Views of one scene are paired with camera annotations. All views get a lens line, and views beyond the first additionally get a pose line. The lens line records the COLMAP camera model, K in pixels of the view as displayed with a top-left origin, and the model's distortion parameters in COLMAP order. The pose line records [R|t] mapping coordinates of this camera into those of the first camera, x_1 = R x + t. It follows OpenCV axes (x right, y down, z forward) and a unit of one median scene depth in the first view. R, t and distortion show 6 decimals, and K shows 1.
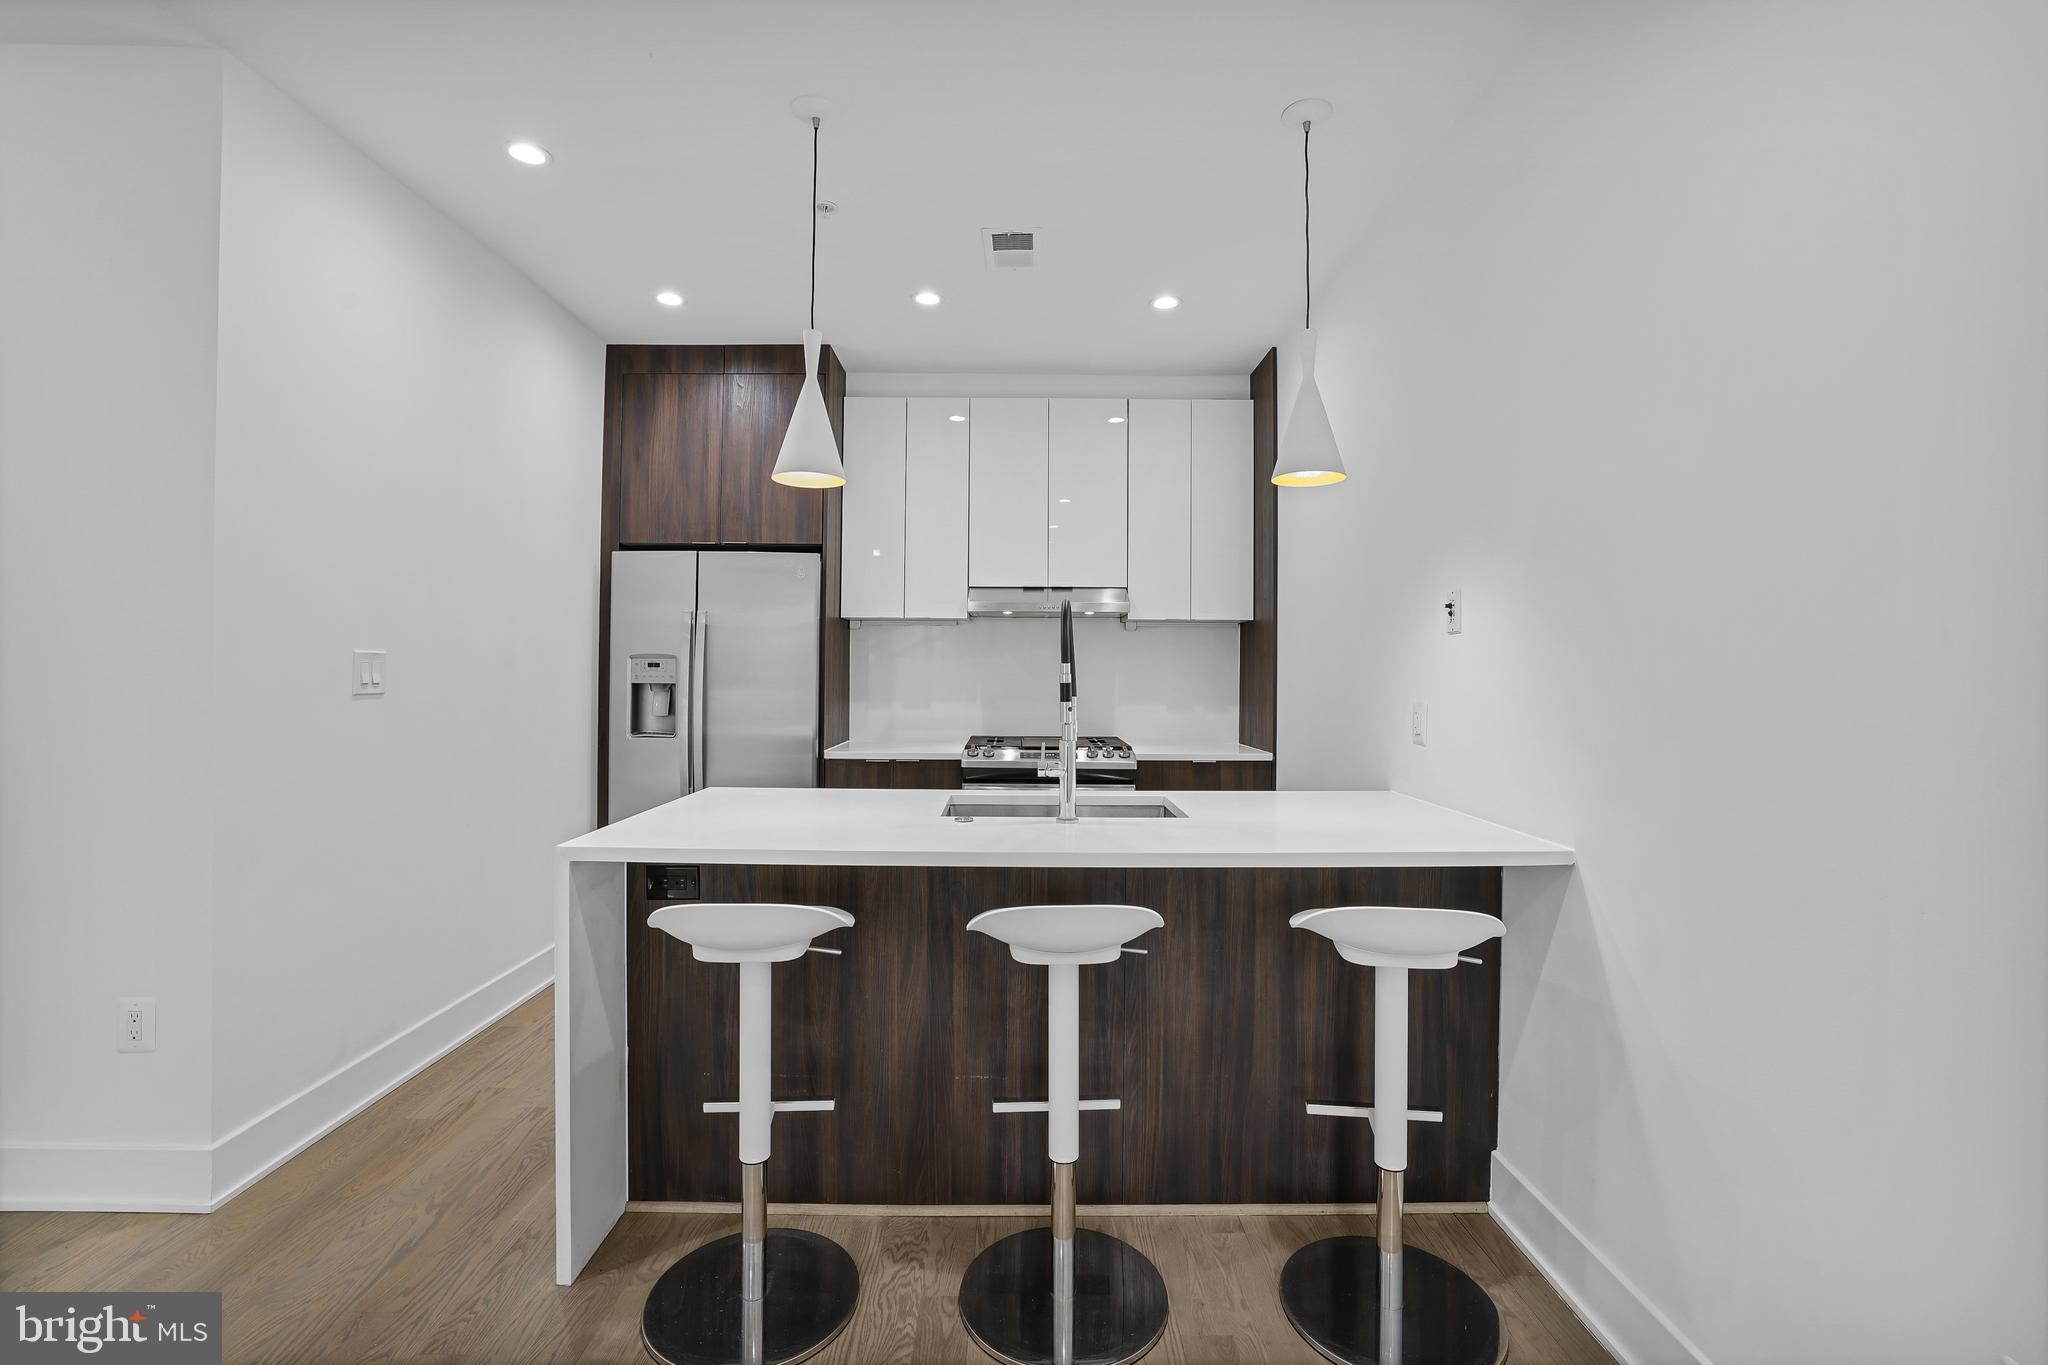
lens RADIAL K [[889.7, 0, 1017.9], [0, 889.7, 673.9], [0, 0, 1]] dist [-0.049111, 0.015309]
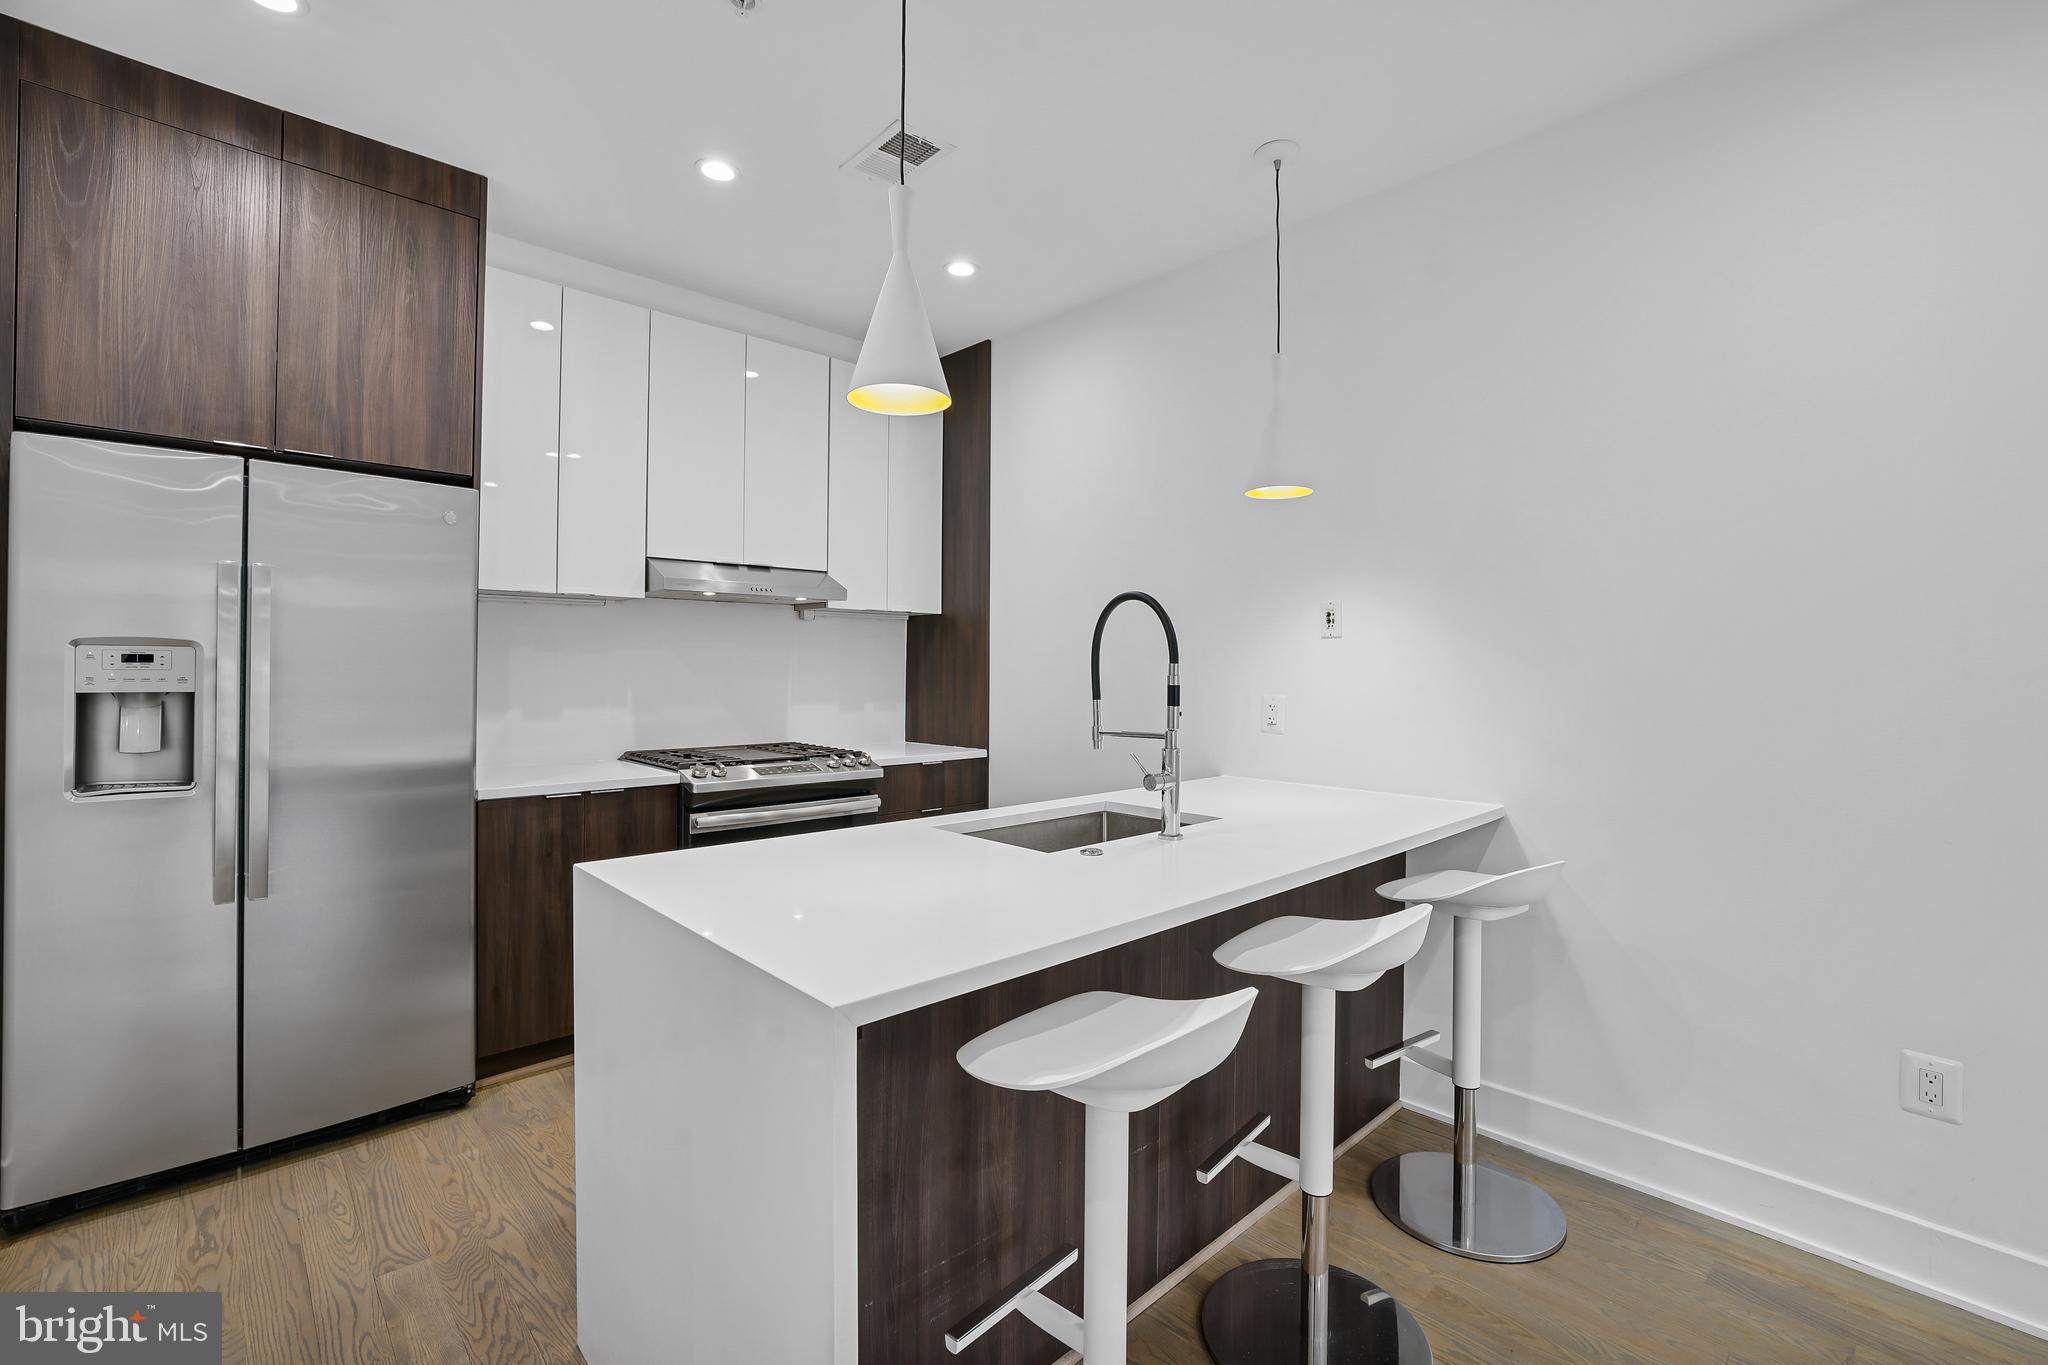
lens RADIAL K [[911.6, 0, 1018.5], [0, 911.6, 659.8], [0, 0, 1]] dist [-0.027570, 0.013611]
pose [[0.734596, 0.003239, 0.678497, -0.385211], [-0.000640, 0.999991, -0.004080, -0.007149], [-0.678505, 0.002563, 0.734591, 0.232311]]
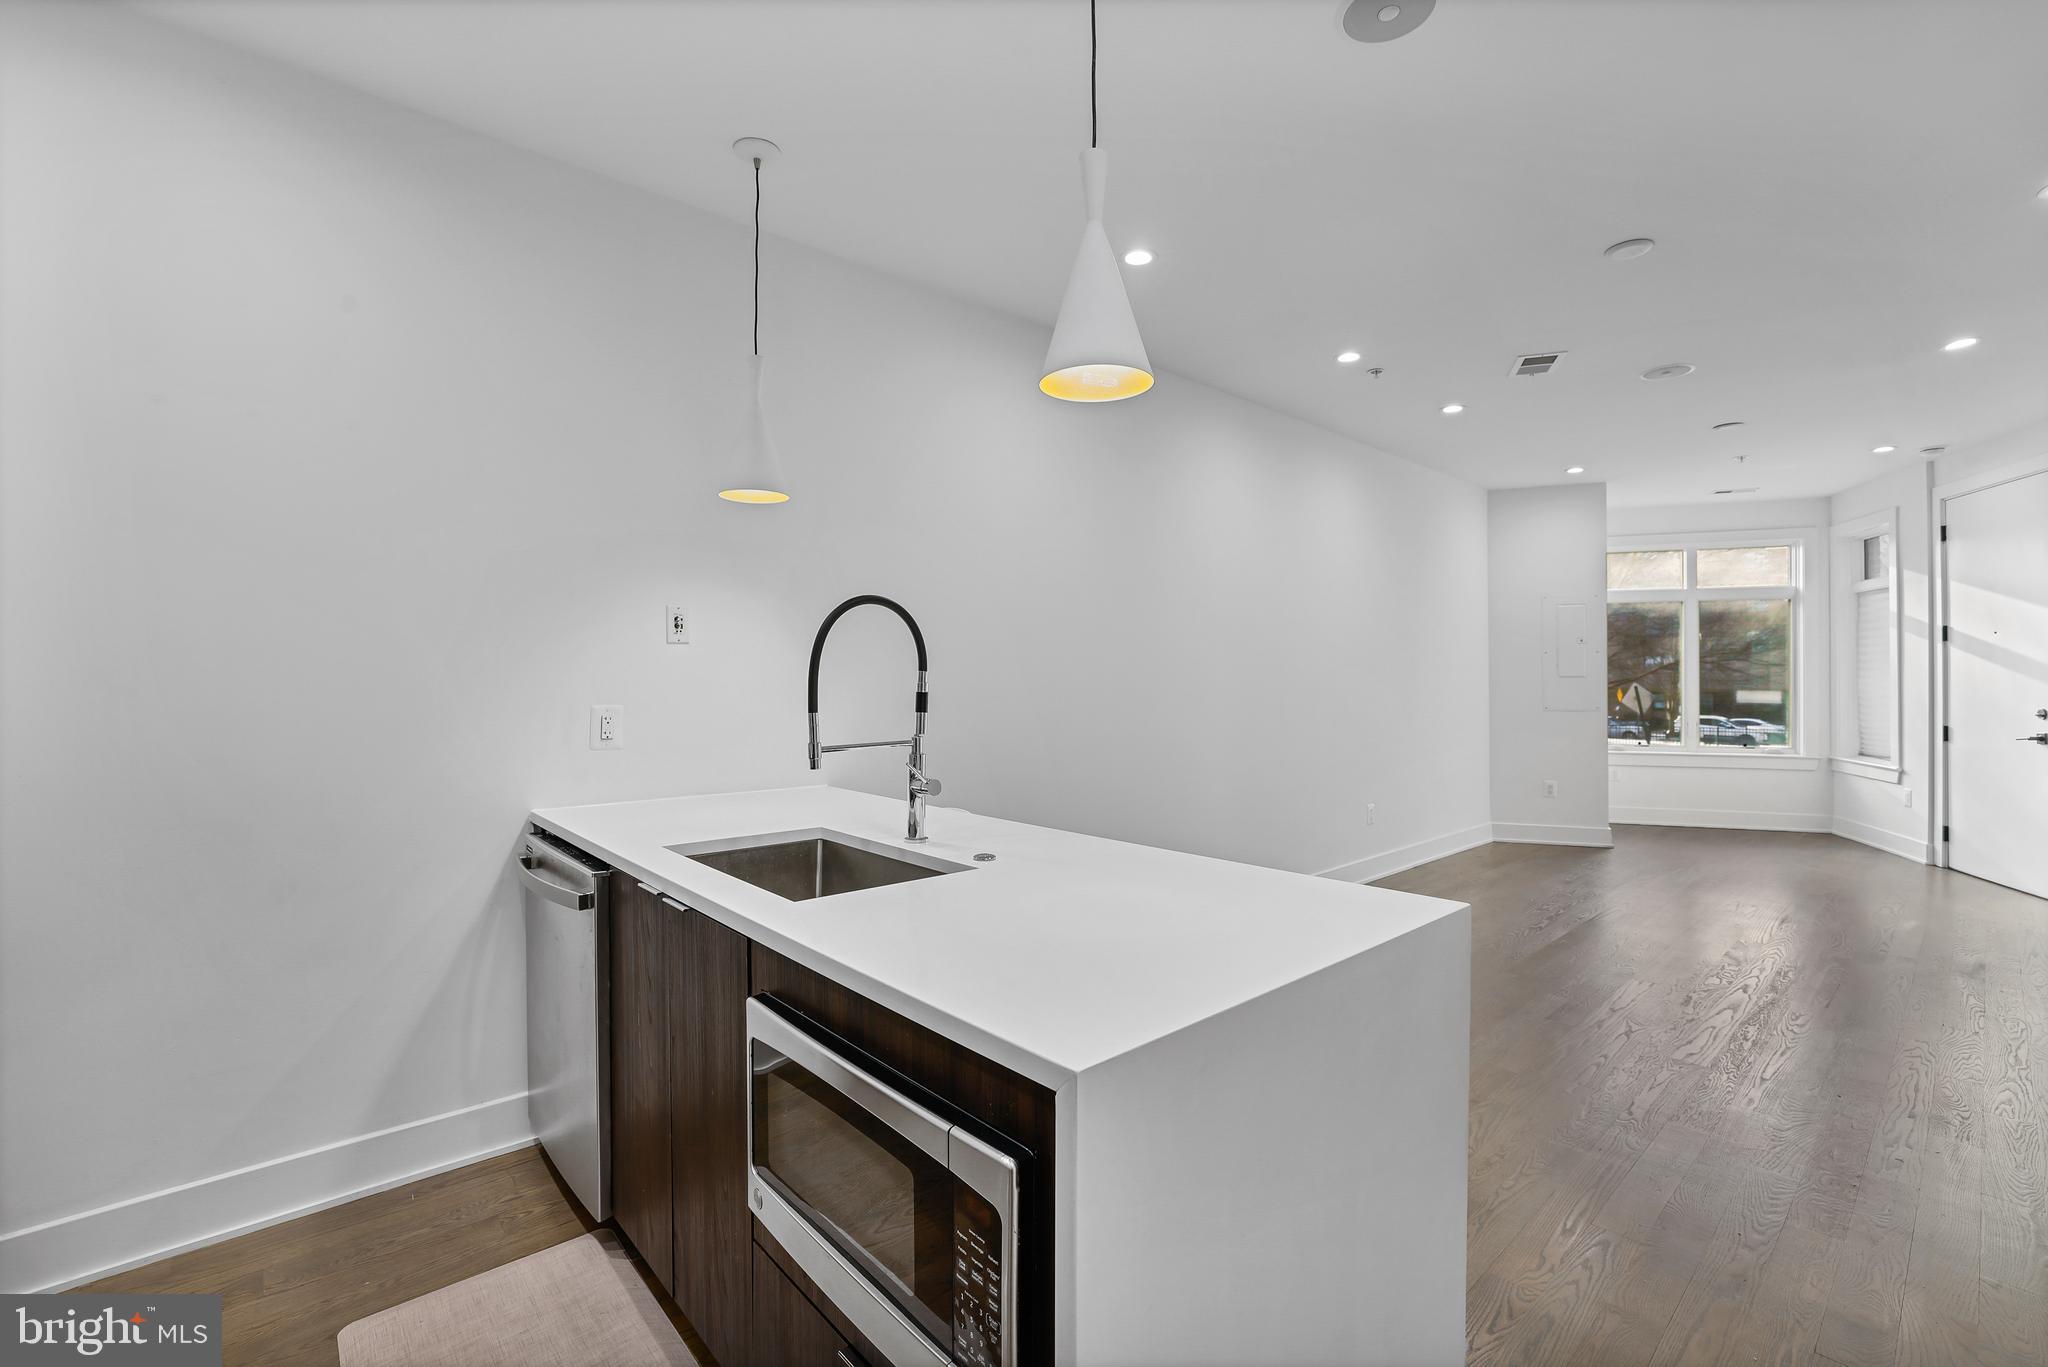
lens RADIAL K [[889.7, 0, 1017.9], [0, 889.7, 674.9], [0, 0, 1]] dist [-0.049111, 0.015309]
pose [[-0.662883, -0.006645, 0.748693, -0.393608], [-0.002353, 0.999974, 0.006792, -0.008496], [-0.748719, 0.002740, -0.662882, 0.854349]]
